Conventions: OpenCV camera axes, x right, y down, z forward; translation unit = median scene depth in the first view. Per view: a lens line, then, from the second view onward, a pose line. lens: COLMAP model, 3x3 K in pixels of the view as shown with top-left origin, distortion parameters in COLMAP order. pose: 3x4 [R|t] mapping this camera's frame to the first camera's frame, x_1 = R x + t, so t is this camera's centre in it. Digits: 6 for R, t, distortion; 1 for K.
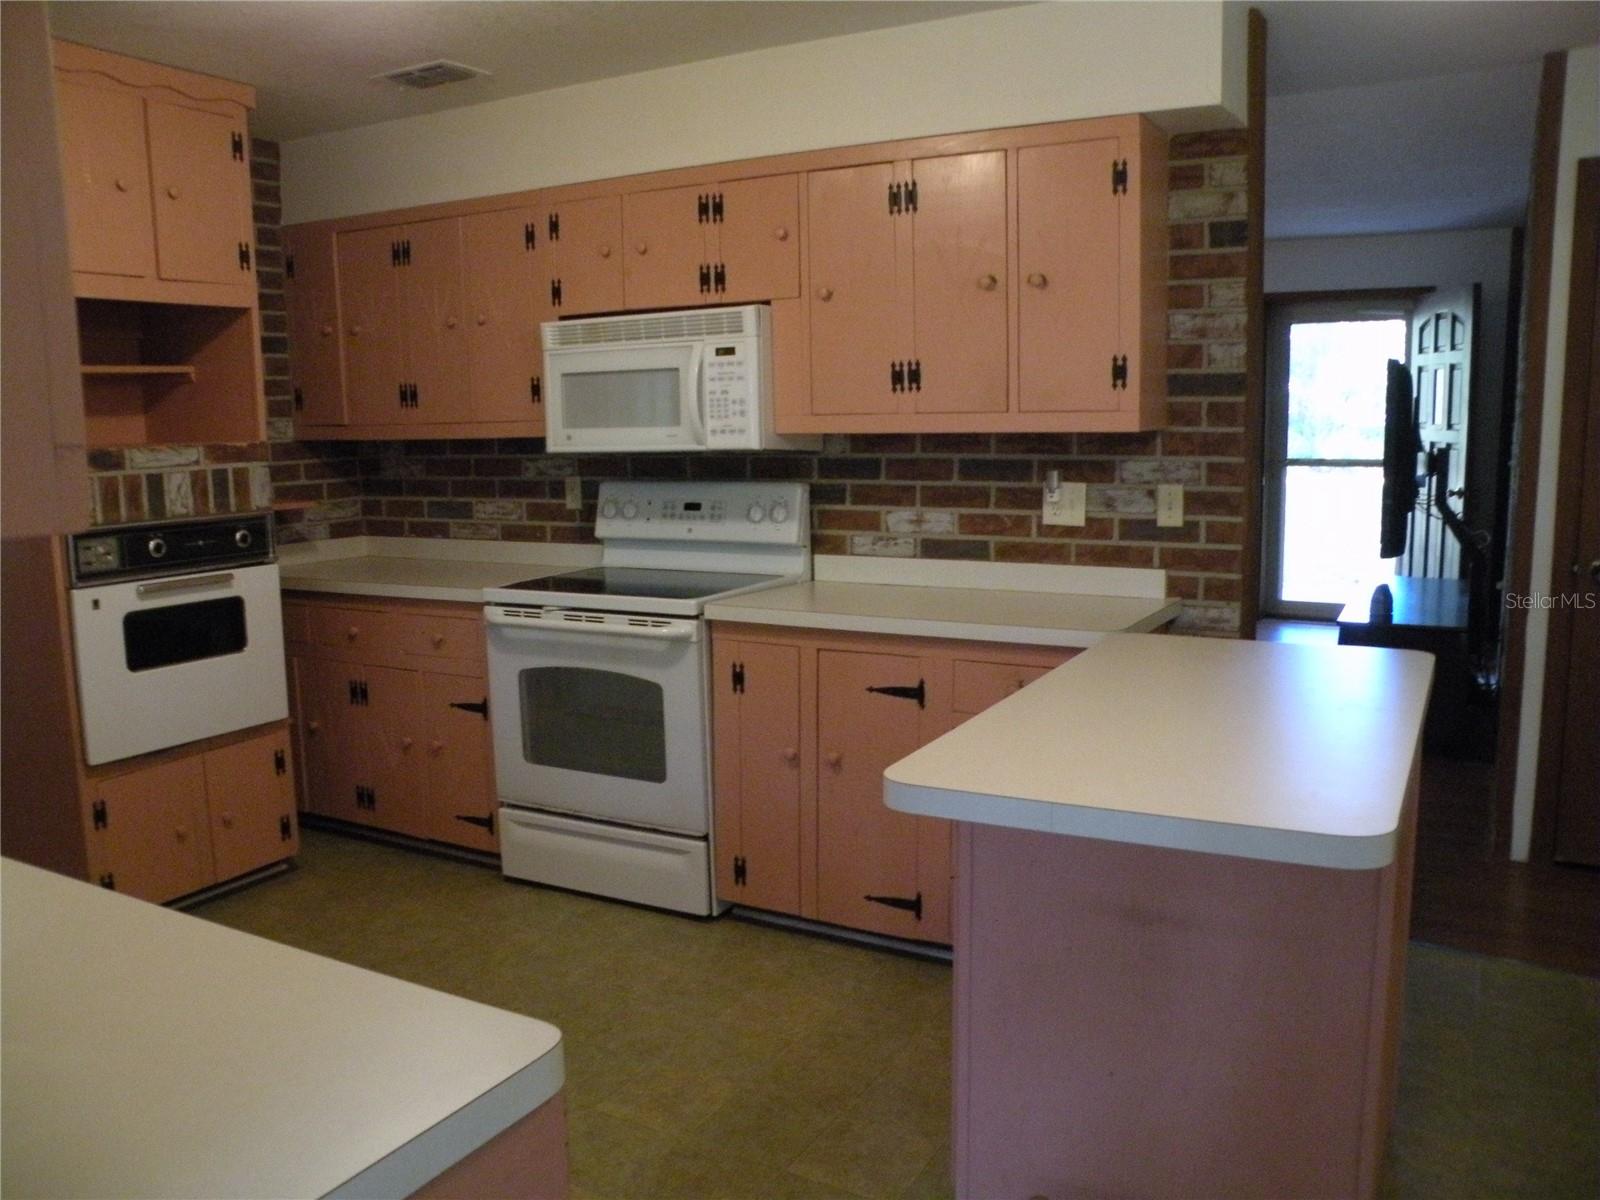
lens RADIAL K [[1316.4, 0, 796.2], [0, 1316.4, 613.1], [0, 0, 1]] dist [-0.149002, 0.152539]
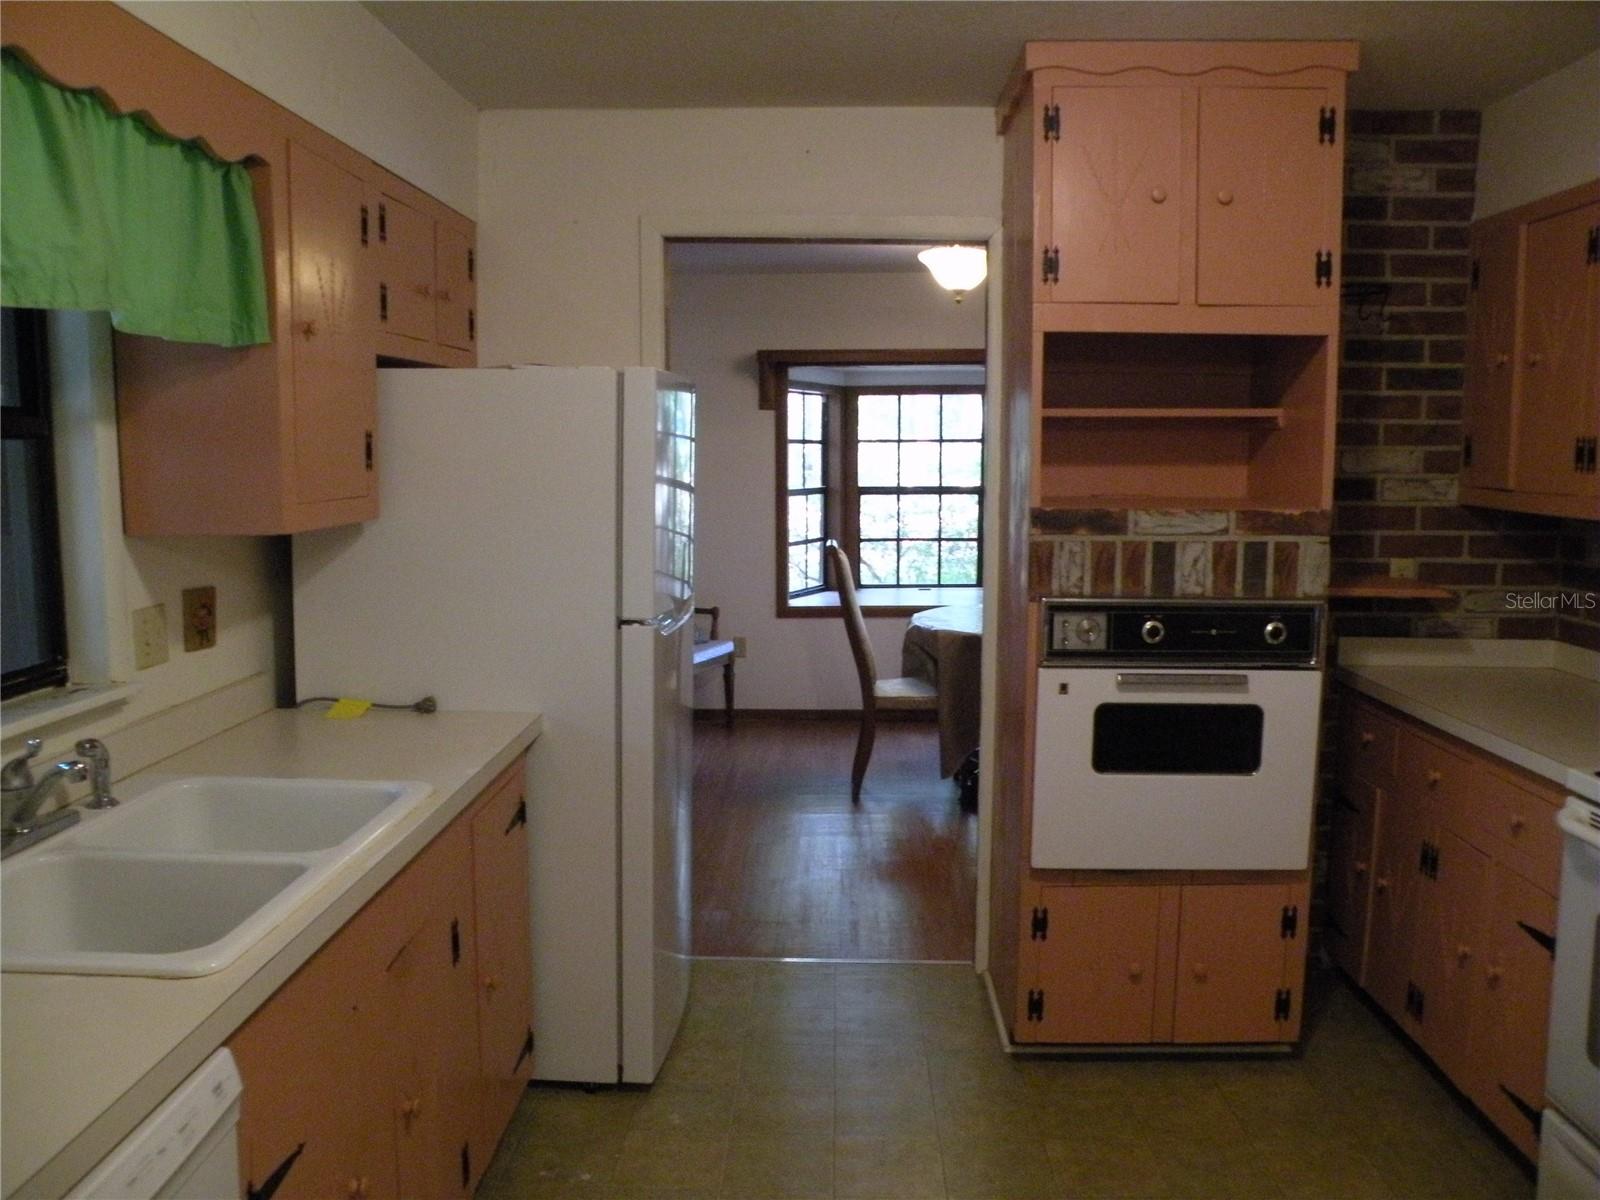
lens RADIAL K [[1316.4, 0, 796.2], [0, 1316.4, 613.1], [0, 0, 1]] dist [-0.149002, 0.152539]
pose [[0.467334, 0.131863, -0.874192, 0.117565], [-0.143754, 0.986989, 0.072028, -0.085335], [0.872315, 0.092008, 0.480209, 0.375491]]
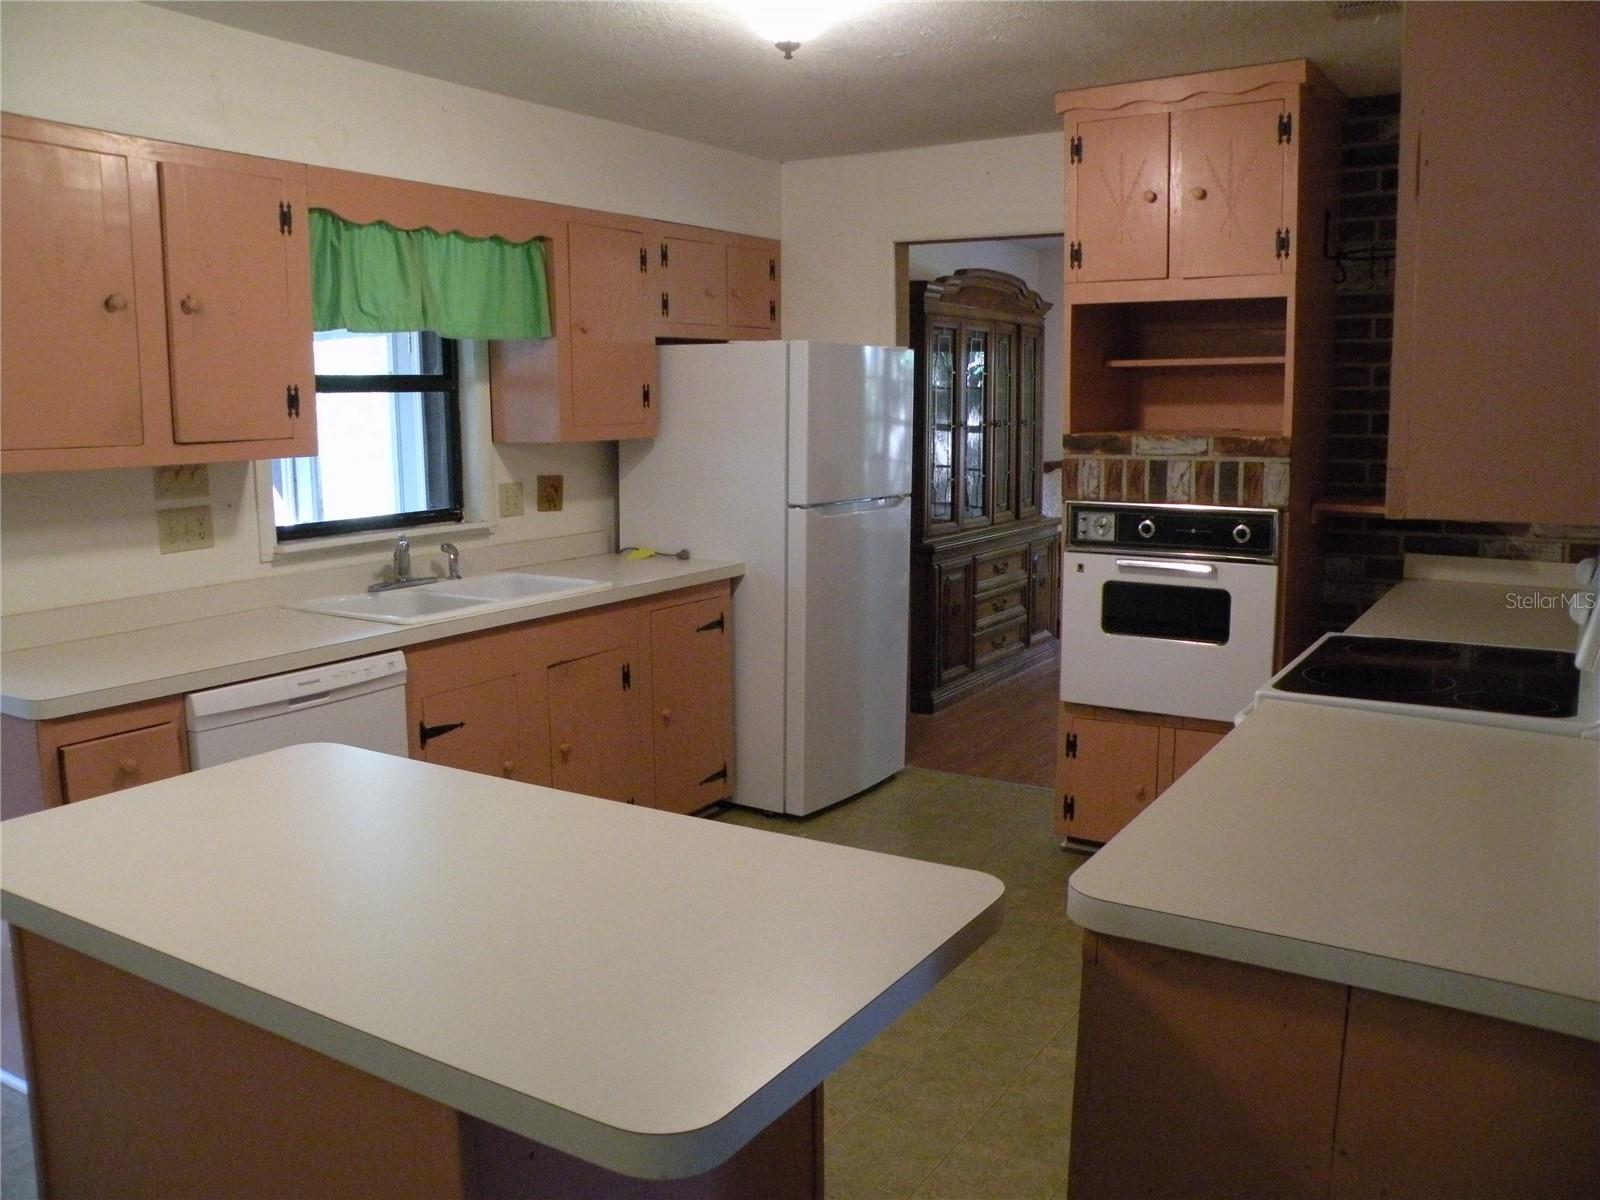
lens RADIAL K [[1316.4, 0, 796.2], [0, 1316.4, 613.1], [0, 0, 1]] dist [-0.149002, 0.152539]
pose [[-0.049996, 0.177521, -0.982846, 0.580571], [-0.140449, 0.973048, 0.182896, -0.133918], [0.988825, 0.147184, -0.023716, 0.703129]]
